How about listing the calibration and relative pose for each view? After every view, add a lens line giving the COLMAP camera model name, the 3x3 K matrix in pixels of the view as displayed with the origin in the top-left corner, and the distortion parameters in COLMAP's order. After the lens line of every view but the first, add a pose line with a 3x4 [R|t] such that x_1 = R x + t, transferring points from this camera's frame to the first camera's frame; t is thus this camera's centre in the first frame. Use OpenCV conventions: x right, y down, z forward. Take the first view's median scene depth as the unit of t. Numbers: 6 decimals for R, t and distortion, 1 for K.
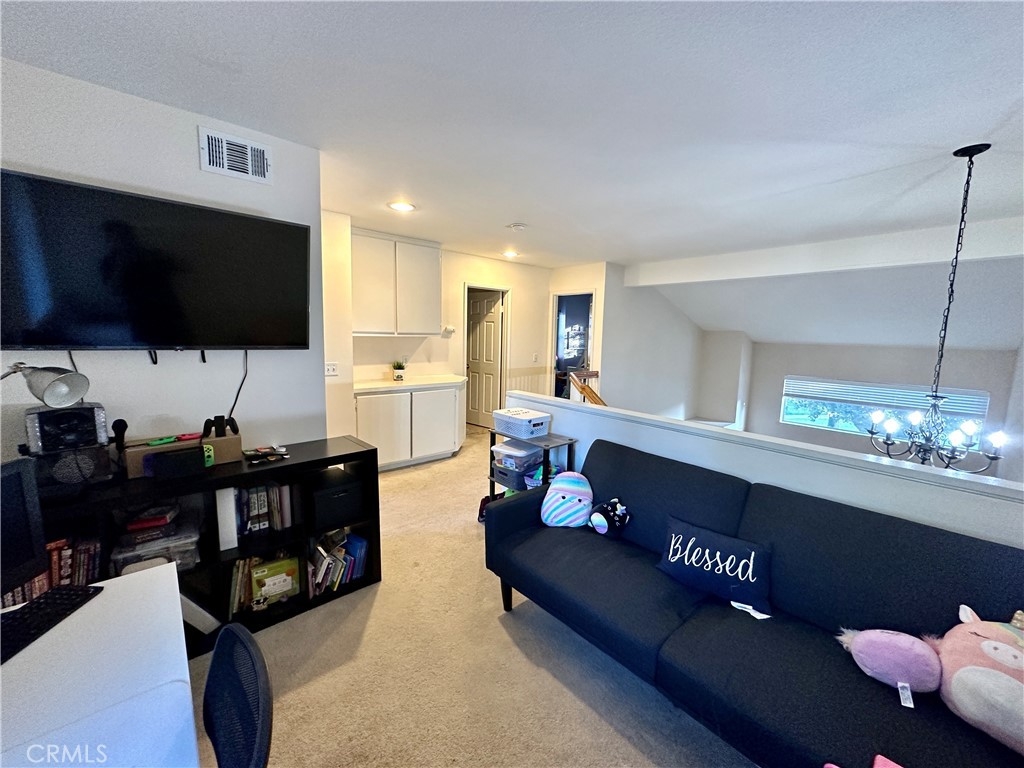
lens RADIAL K [[409.4, 0, 511.1], [0, 409.4, 383.4], [0, 0, 1]] dist [-0.001841, -0.000111]
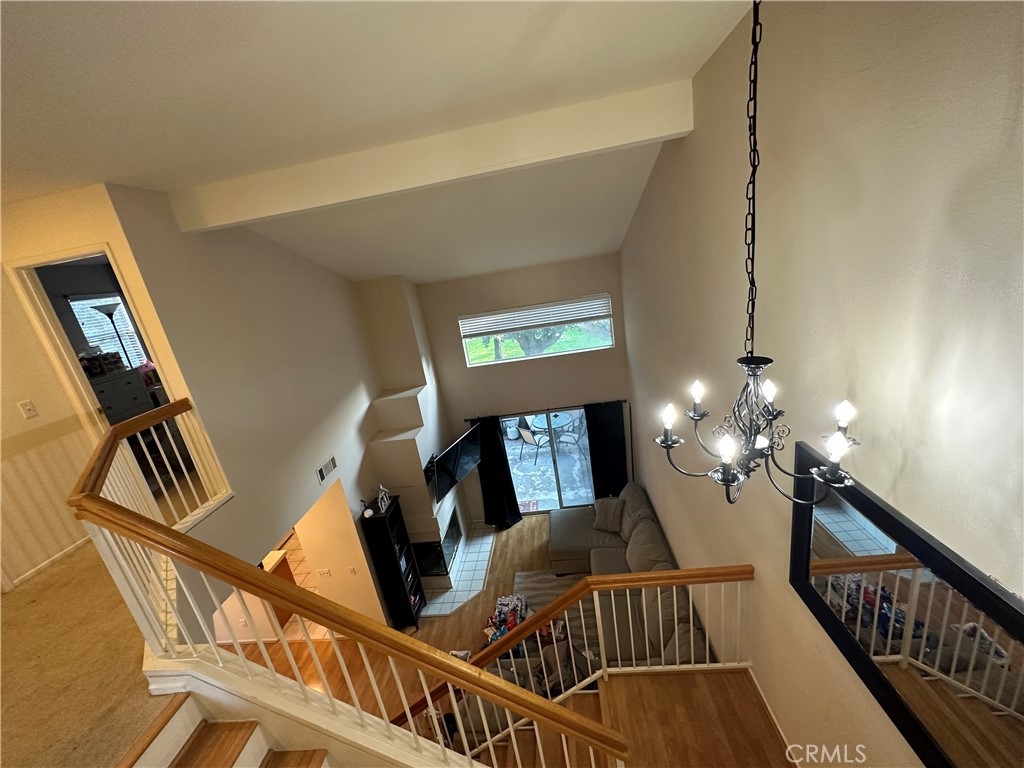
lens RADIAL K [[409.4, 0, 511.1], [0, 409.4, 383.4], [0, 0, 1]] dist [-0.001841, -0.000111]
pose [[0.710821, -0.331875, 0.620156, 0.171640], [0.257244, 0.943267, 0.209934, -0.046751], [-0.654644, 0.010306, 0.755867, 0.287722]]
